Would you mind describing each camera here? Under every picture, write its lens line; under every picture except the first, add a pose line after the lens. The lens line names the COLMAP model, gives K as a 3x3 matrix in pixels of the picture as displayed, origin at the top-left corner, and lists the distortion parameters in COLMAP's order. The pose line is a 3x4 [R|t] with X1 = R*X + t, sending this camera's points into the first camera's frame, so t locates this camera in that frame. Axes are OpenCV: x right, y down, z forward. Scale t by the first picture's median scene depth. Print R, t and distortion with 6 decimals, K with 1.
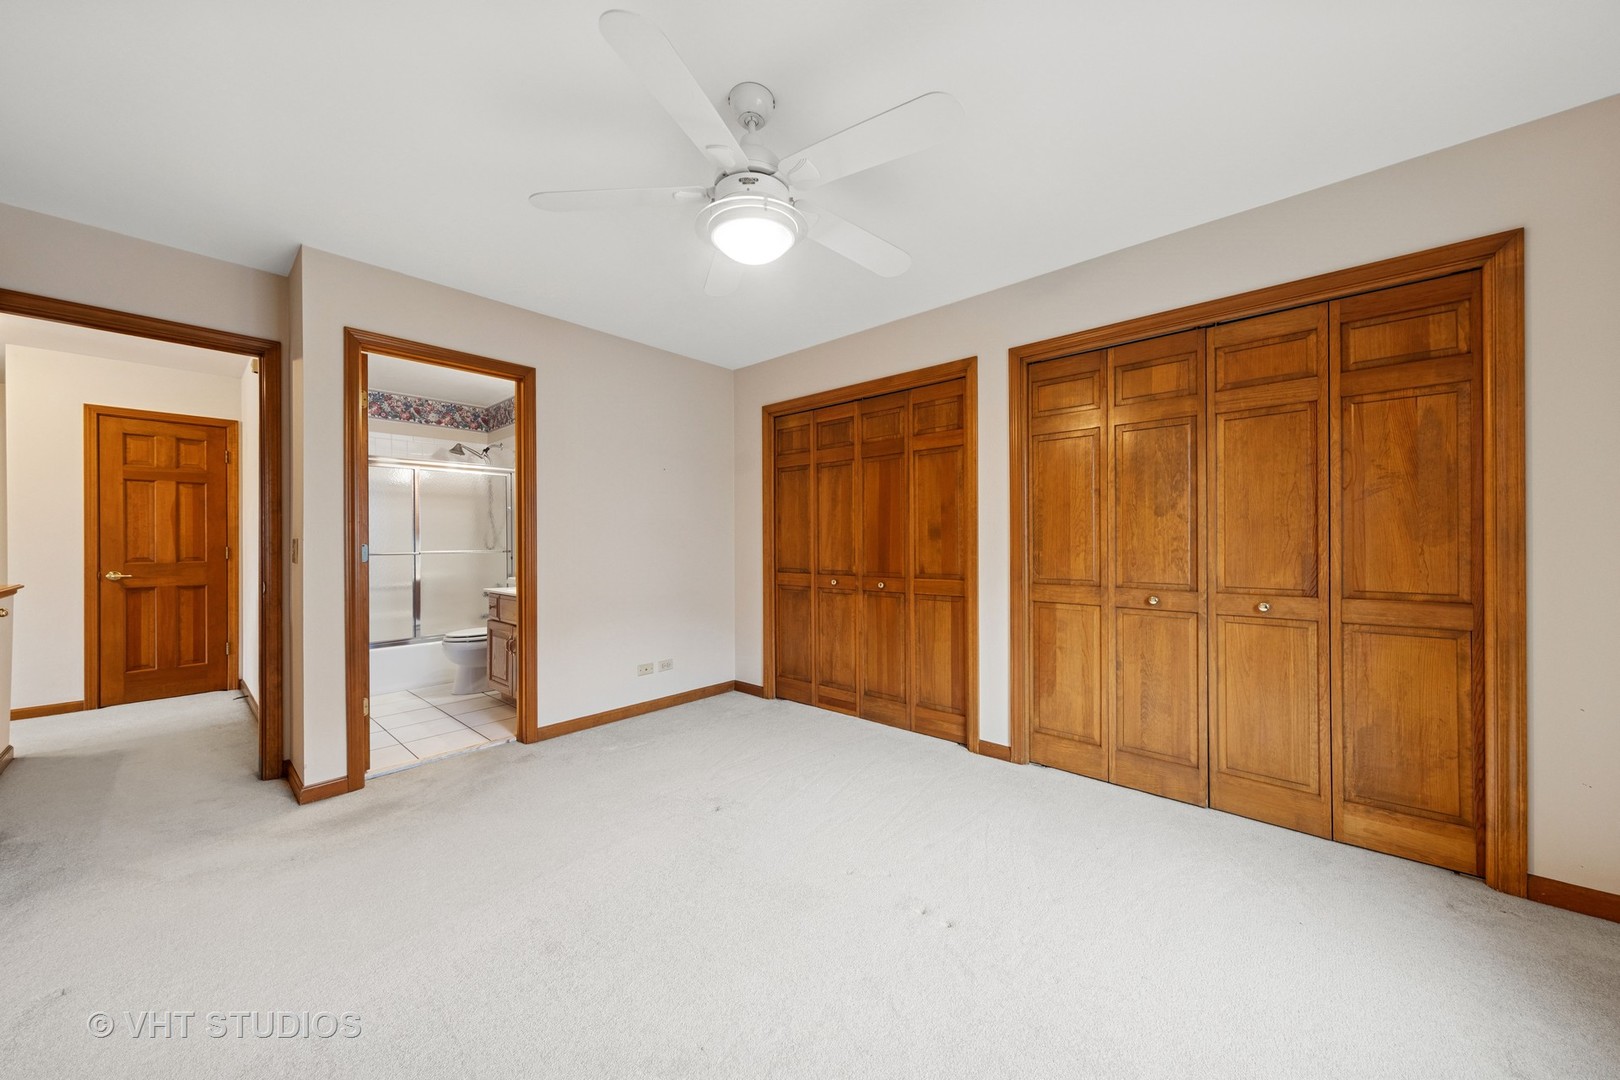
lens RADIAL K [[563.2, 0, 809.5], [0, 563.2, 536.8], [0, 0, 1]] dist [-0.001587, -0.000031]
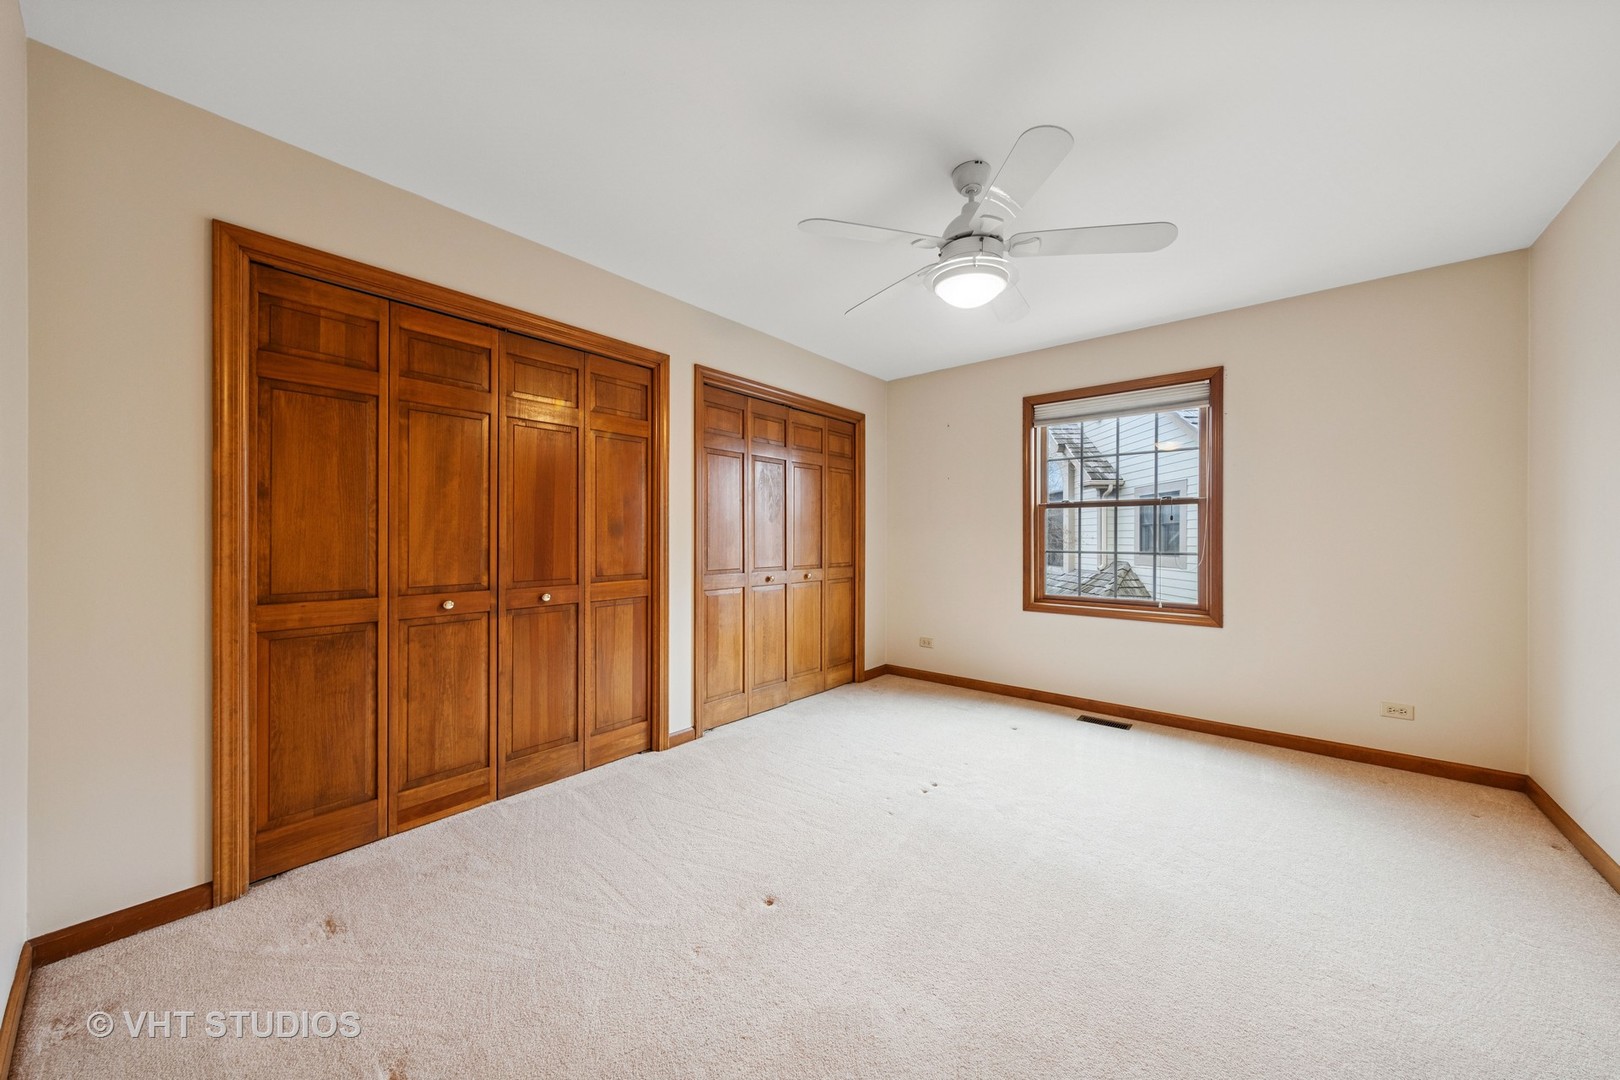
lens RADIAL K [[563.2, 0, 806.7], [0, 563.2, 540.5], [0, 0, 1]] dist [-0.001587, -0.000031]
pose [[-0.035717, 0.005105, 0.999349, -0.630252], [-0.002640, 0.999983, -0.005203, 0.014249], [-0.999358, -0.002824, -0.035703, 0.688919]]
